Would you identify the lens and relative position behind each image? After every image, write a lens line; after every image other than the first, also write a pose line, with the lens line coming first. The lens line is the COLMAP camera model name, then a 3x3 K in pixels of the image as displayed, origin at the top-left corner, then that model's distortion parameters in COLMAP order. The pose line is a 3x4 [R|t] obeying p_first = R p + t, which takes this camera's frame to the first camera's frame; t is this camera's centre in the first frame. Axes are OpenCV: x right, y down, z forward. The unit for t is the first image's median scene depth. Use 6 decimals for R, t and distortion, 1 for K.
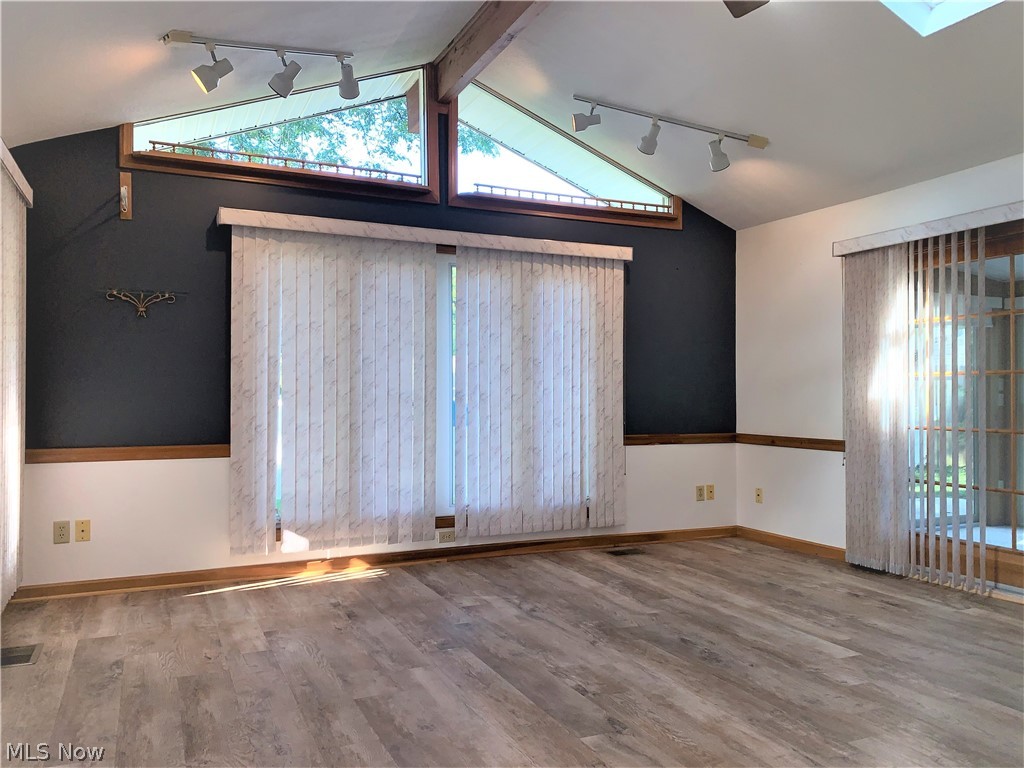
lens RADIAL K [[786.1, 0, 512.8], [0, 786.1, 408.2], [0, 0, 1]] dist [0.024175, -0.013375]
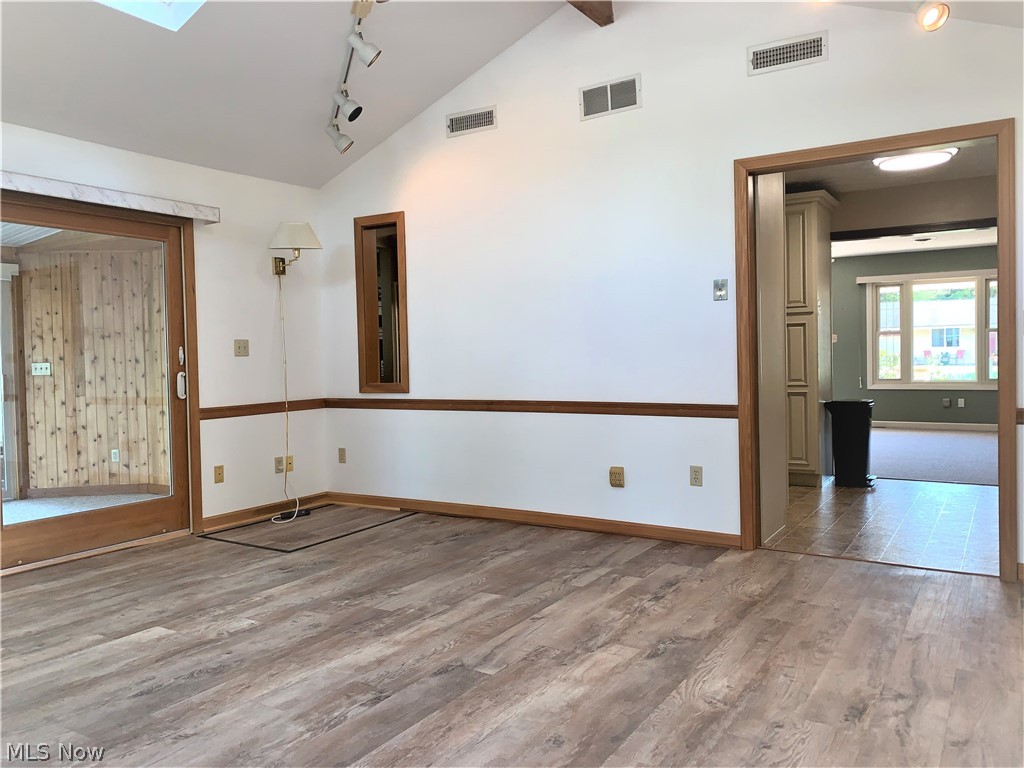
lens RADIAL K [[786.1, 0, 513.1], [0, 786.1, 379.3], [0, 0, 1]] dist [0.024175, -0.013375]
pose [[-0.543837, -0.012922, 0.839091, -0.667241], [0.033268, 0.998763, 0.036943, -0.017004], [-0.838531, 0.048006, -0.542735, 1.244294]]
